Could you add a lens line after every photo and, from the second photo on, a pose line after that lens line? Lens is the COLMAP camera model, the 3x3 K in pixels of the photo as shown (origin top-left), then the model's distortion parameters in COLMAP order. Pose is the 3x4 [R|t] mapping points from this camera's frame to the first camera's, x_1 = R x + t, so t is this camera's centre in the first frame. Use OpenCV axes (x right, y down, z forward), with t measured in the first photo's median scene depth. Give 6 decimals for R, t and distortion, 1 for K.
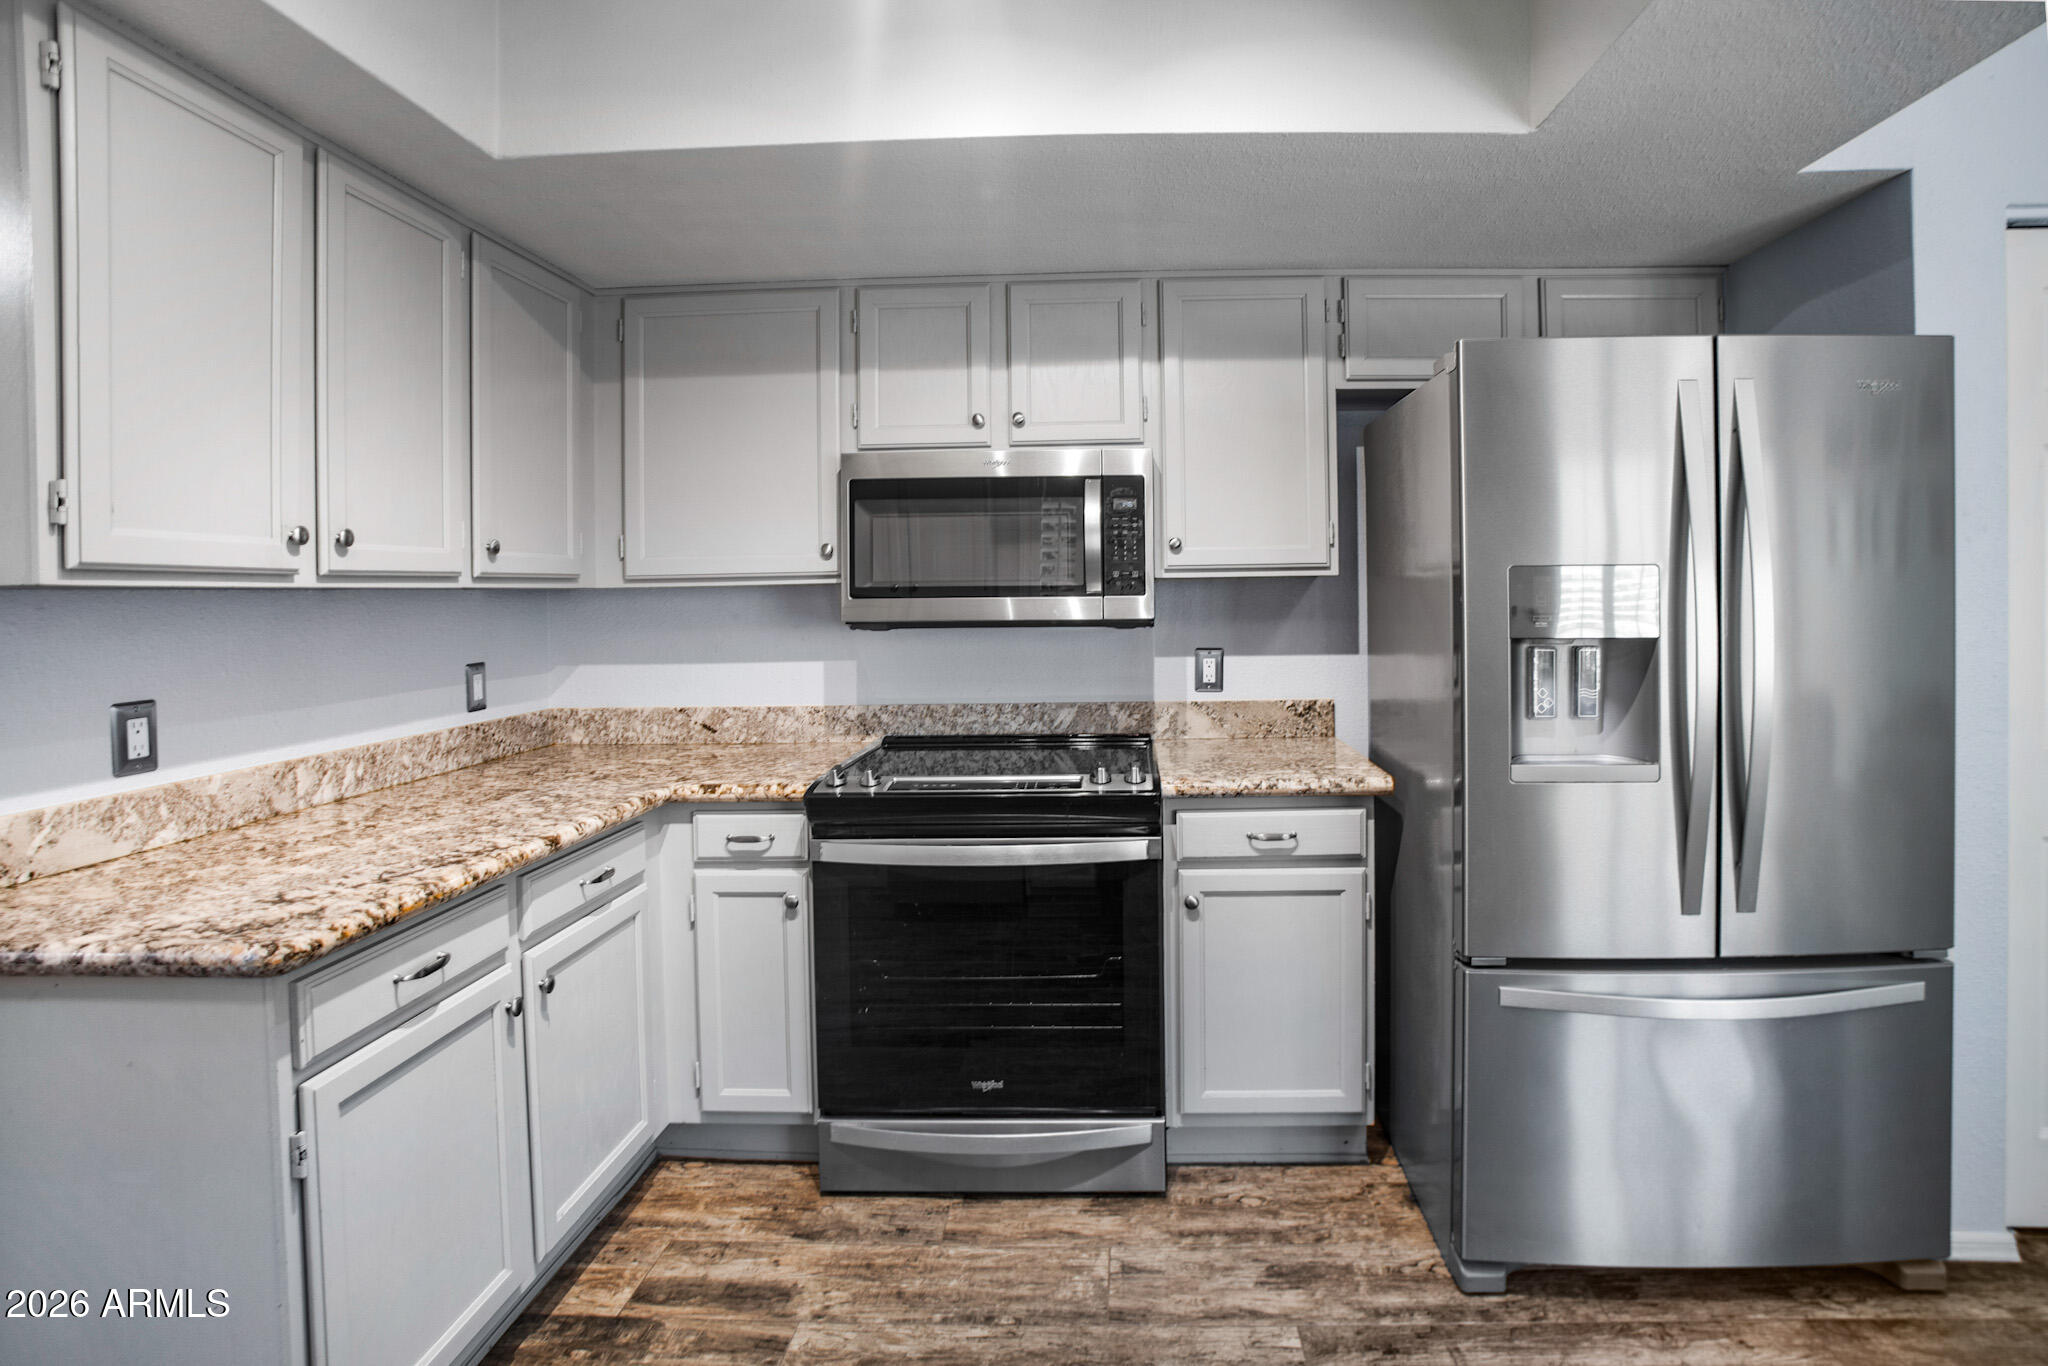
lens RADIAL K [[1039.1, 0, 1096.7], [0, 1039.1, 598.7], [0, 0, 1]] dist [-0.063107, 0.023122]
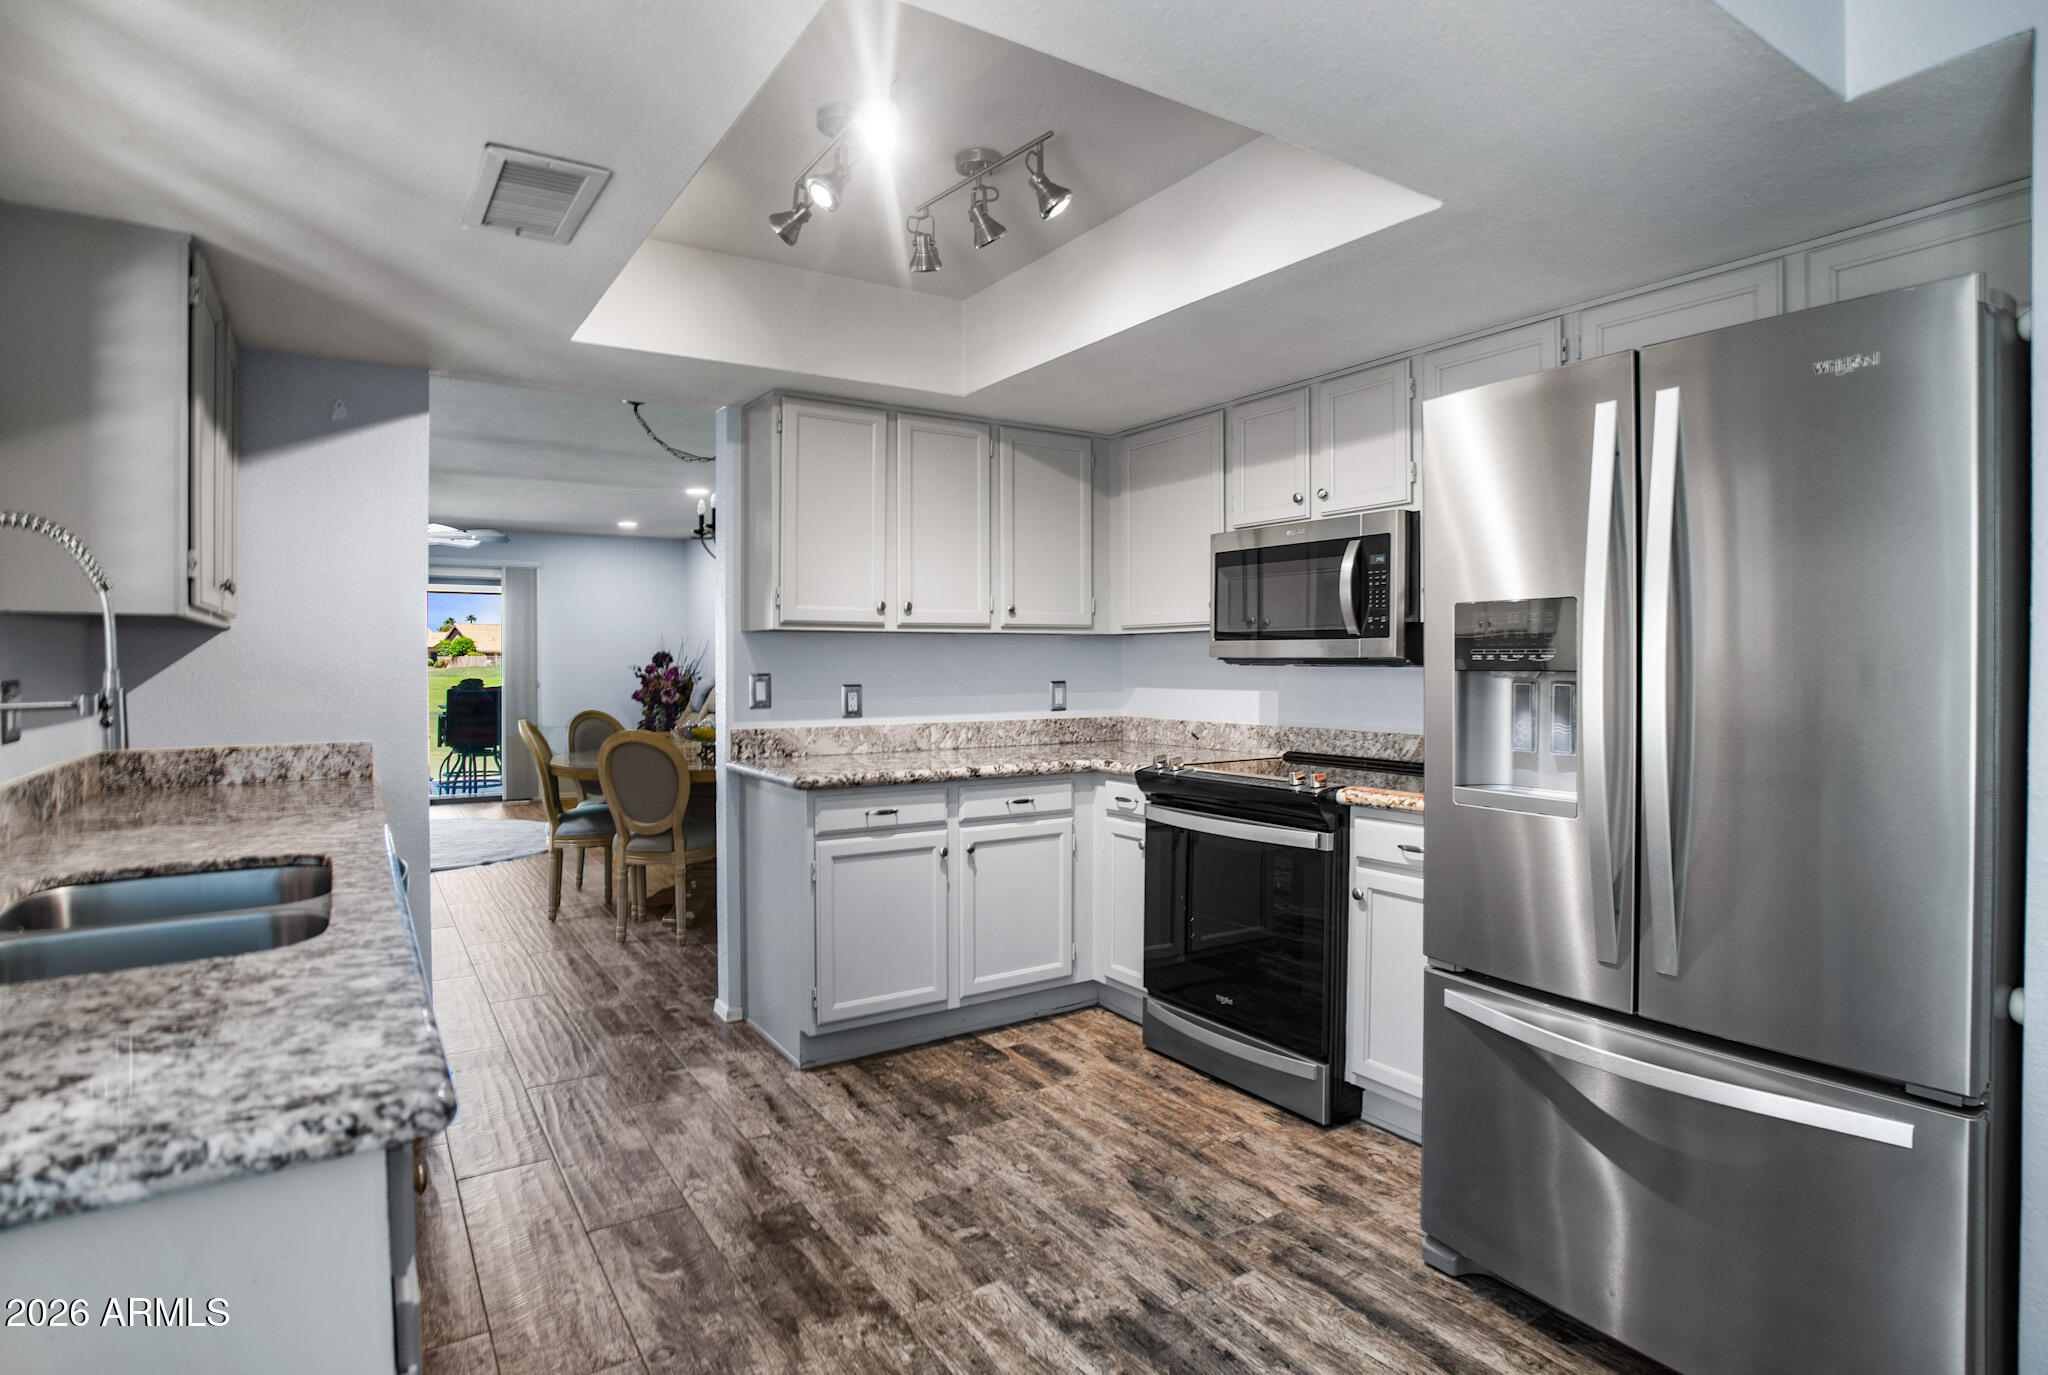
lens RADIAL K [[1084.0, 0, 1020.1], [0, 1084.0, 680.2], [0, 0, 1]] dist [-0.067140, 0.028443]
pose [[0.566099, 0.029442, -0.823811, 0.894732], [-0.012790, 0.999555, 0.026934, 0.019569], [0.824238, -0.004711, 0.566224, -0.020130]]
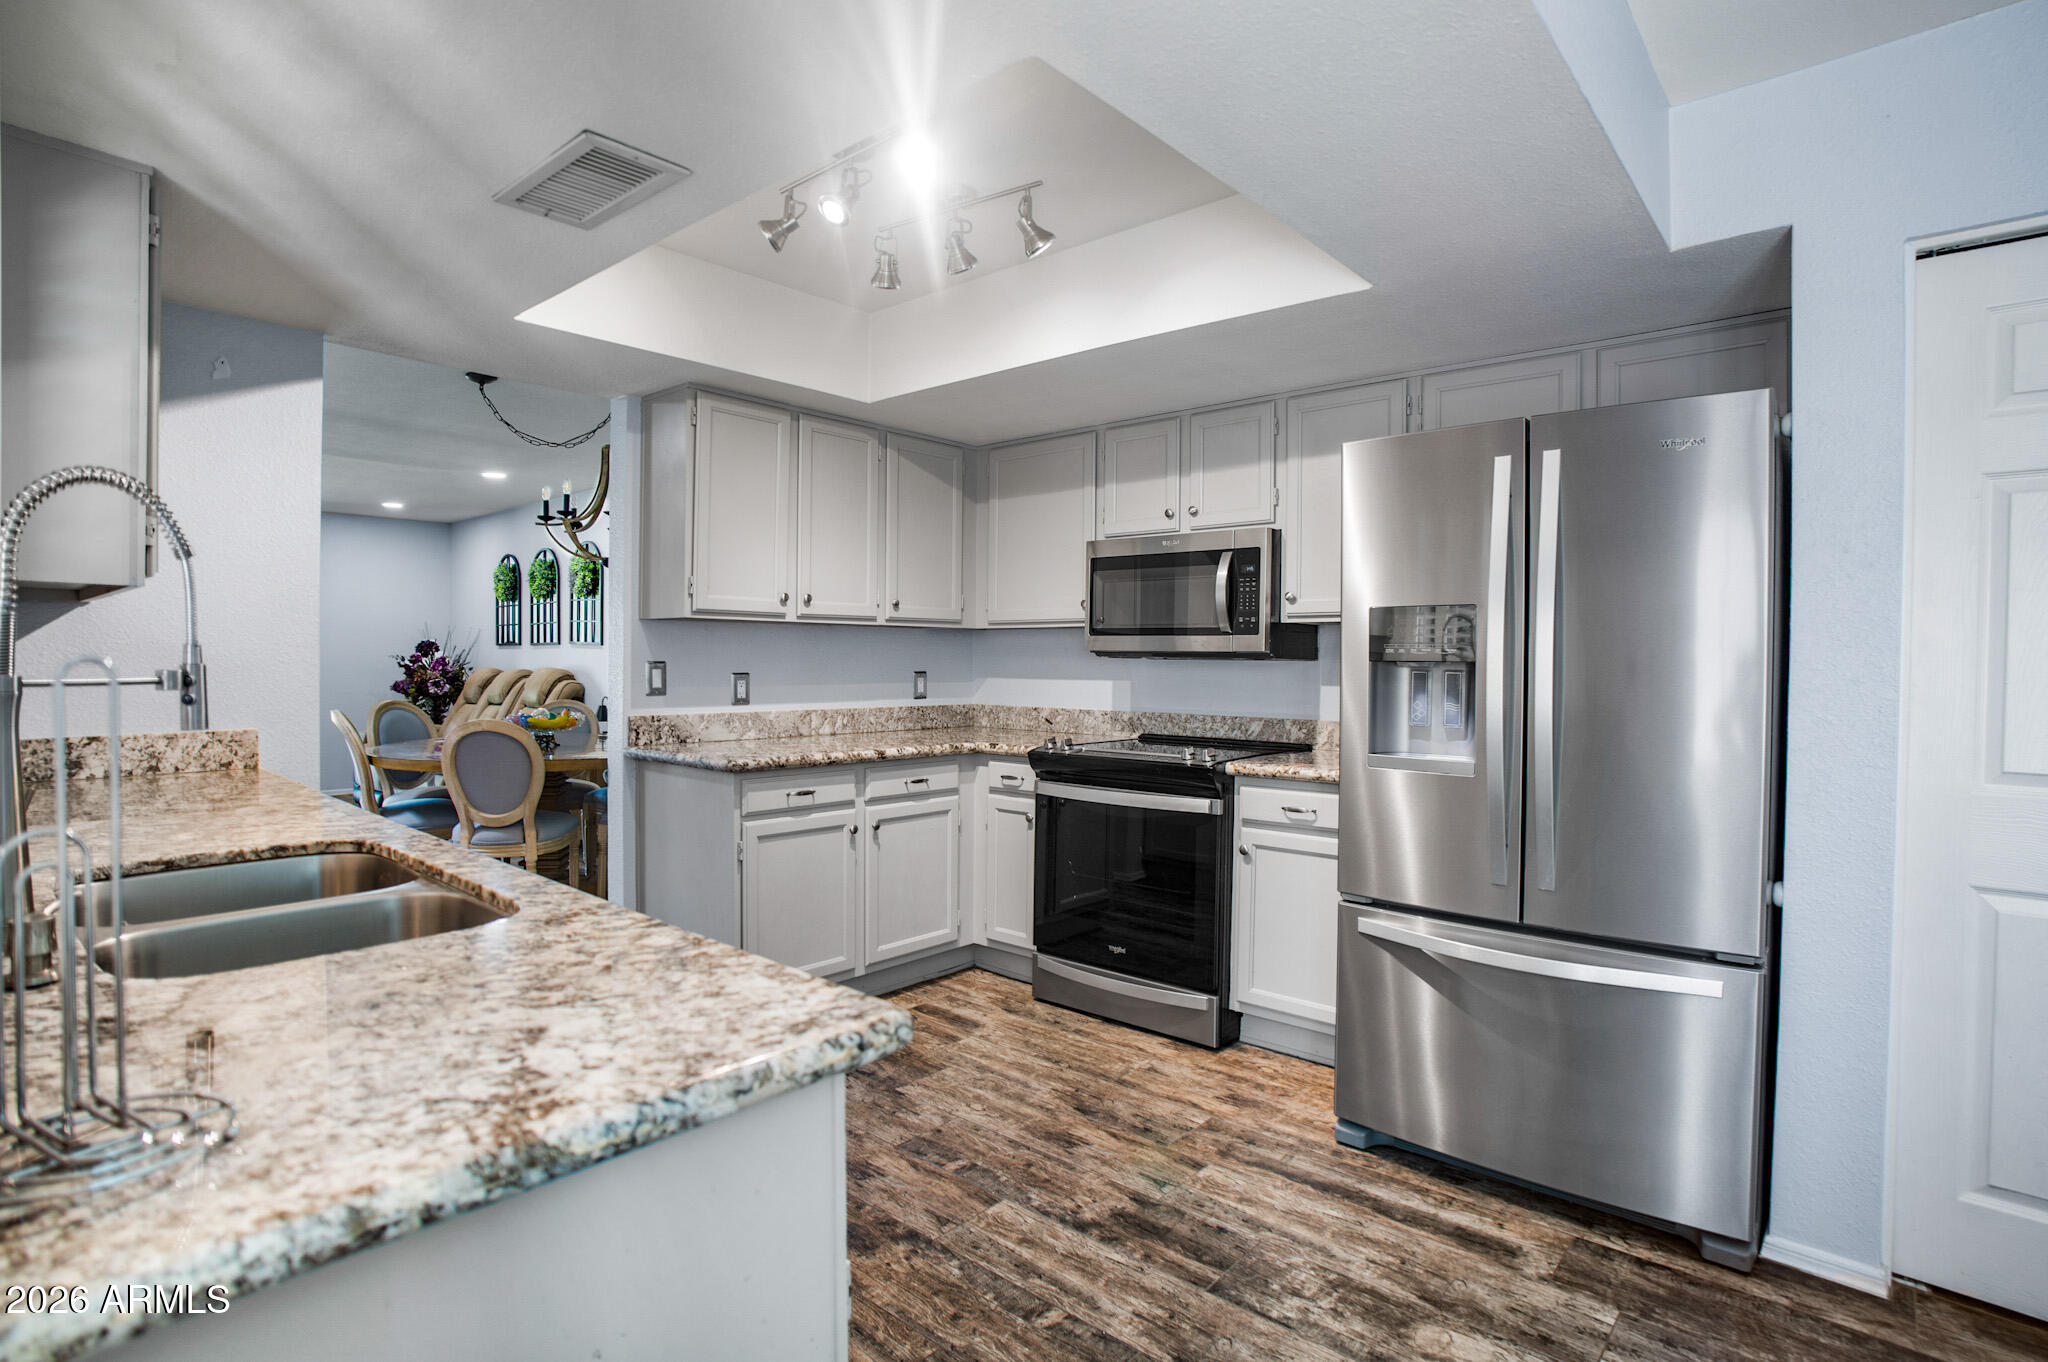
lens RADIAL K [[1038.0, 0, 1024.0], [0, 1038.0, 681.0], [0, 0, 1]] dist [-0.064477, 0.025253]
pose [[0.767745, 0.036701, -0.639704, 0.765865], [-0.025805, 0.999319, 0.026362, 0.033519], [0.640236, -0.003731, 0.768169, -0.282693]]
